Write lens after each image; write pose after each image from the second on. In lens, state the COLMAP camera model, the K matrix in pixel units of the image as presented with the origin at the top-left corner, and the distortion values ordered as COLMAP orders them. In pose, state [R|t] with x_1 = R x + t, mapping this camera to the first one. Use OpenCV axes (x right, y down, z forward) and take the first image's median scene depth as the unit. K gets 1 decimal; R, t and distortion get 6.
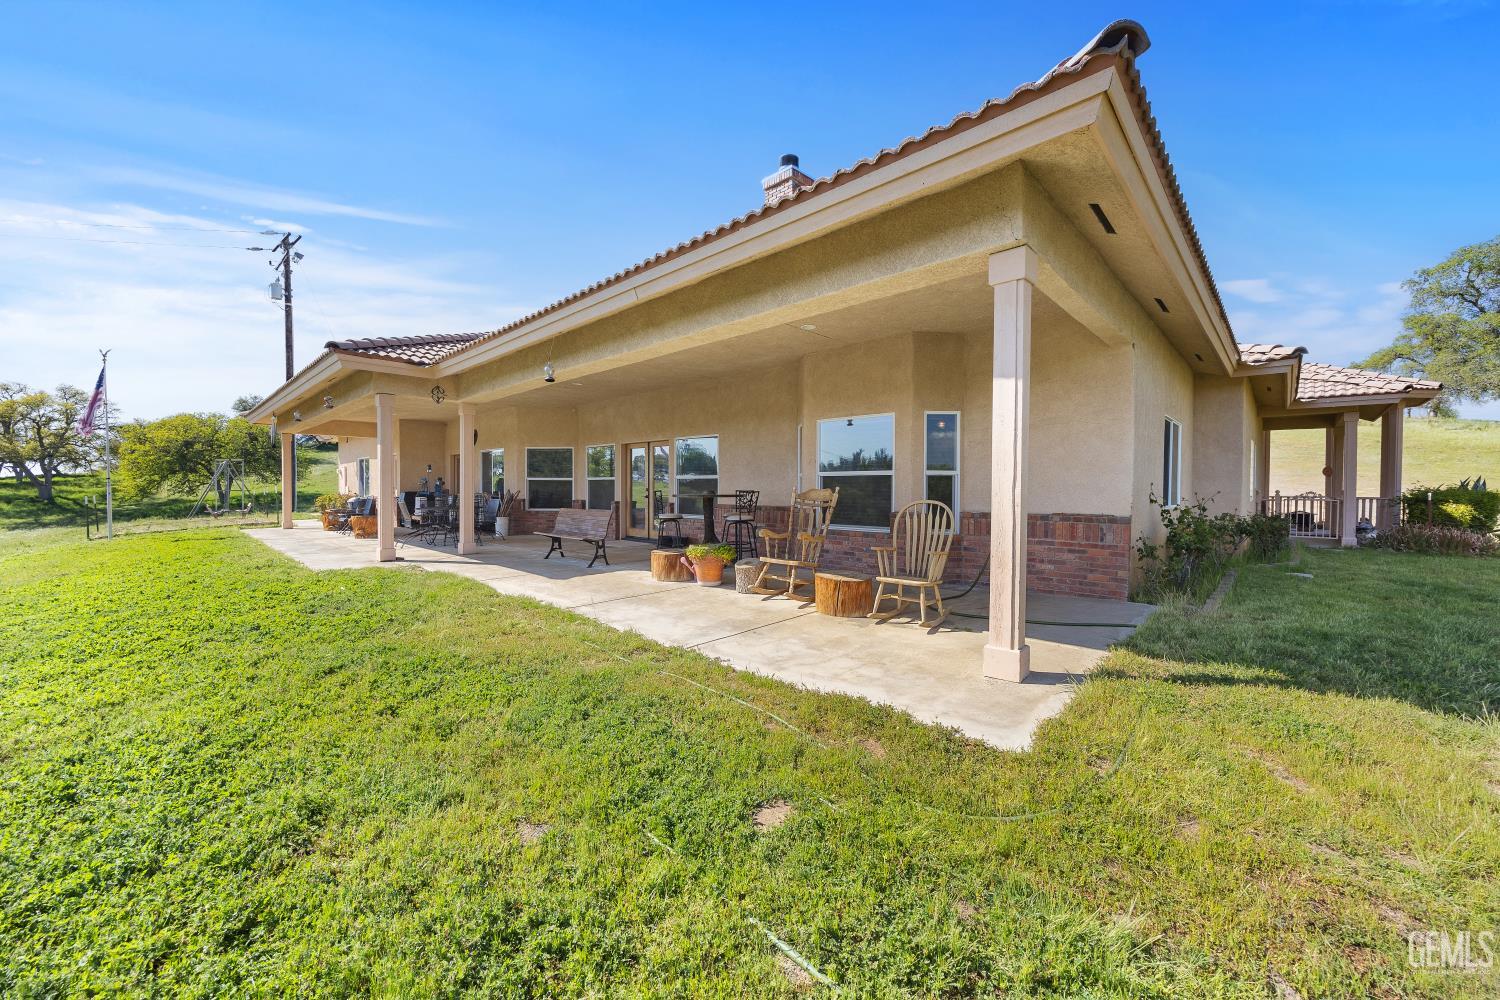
lens RADIAL K [[572.4, 0, 750.0], [0, 572.4, 500.0], [0, 0, 1]] dist [-0.002861, 0.000154]
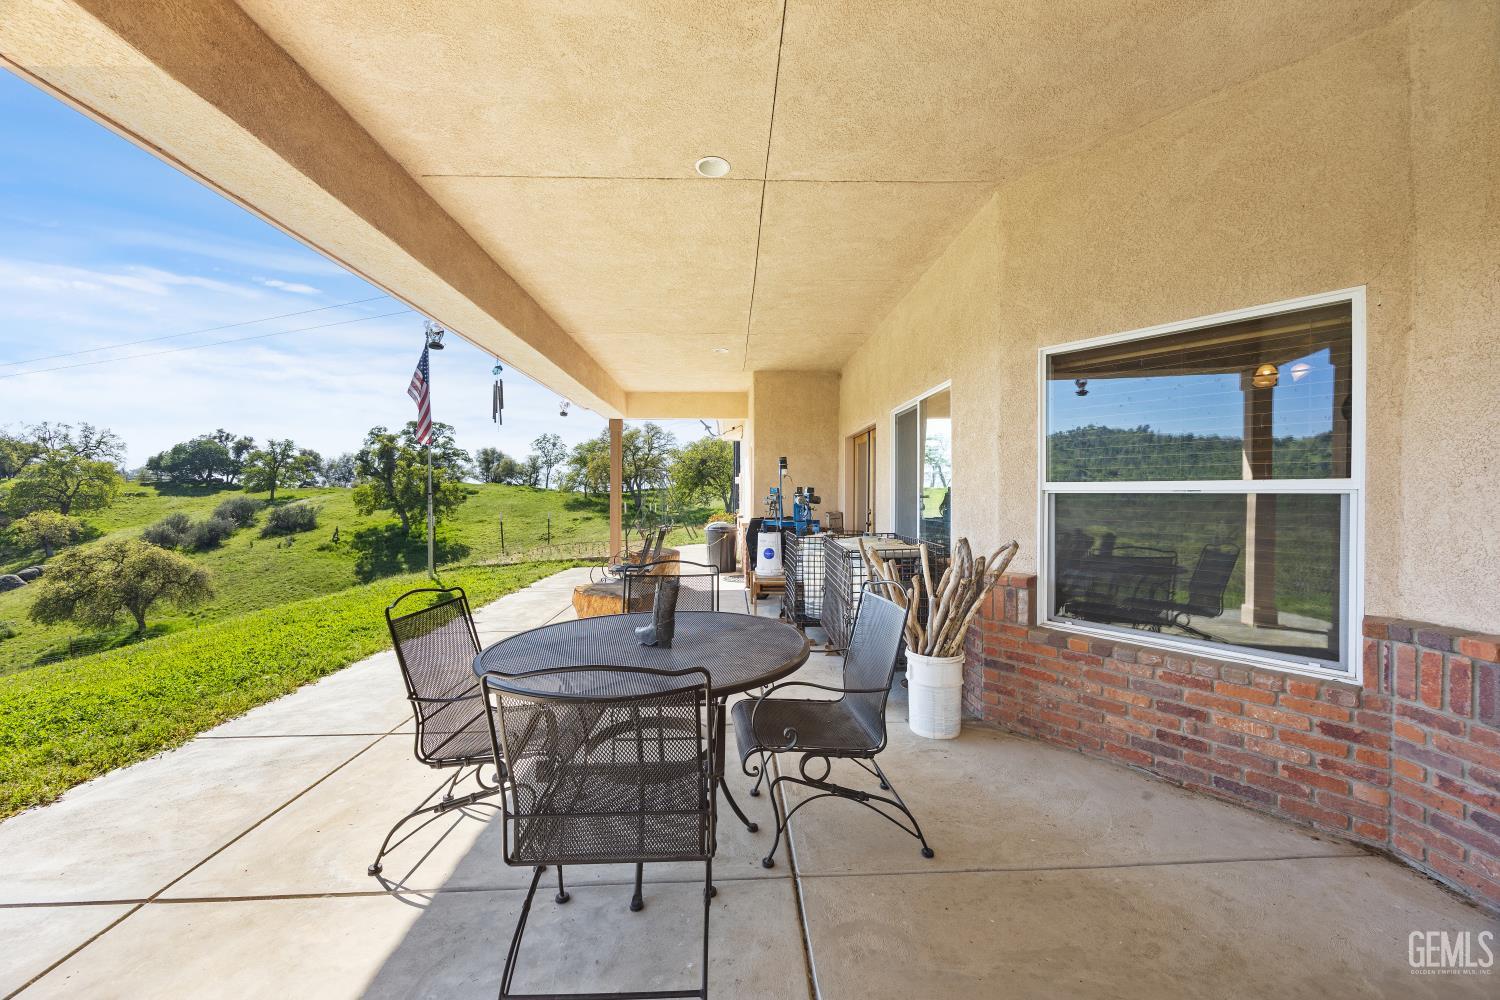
lens RADIAL K [[572.4, 0, 750.0], [0, 572.4, 500.0], [0, 0, 1]] dist [-0.002861, 0.000154]
pose [[0.711099, 0.002824, -0.703086, -0.284243], [-0.013979, 0.999851, -0.010122, -0.025414], [0.702953, 0.017026, 0.711032, 0.684832]]
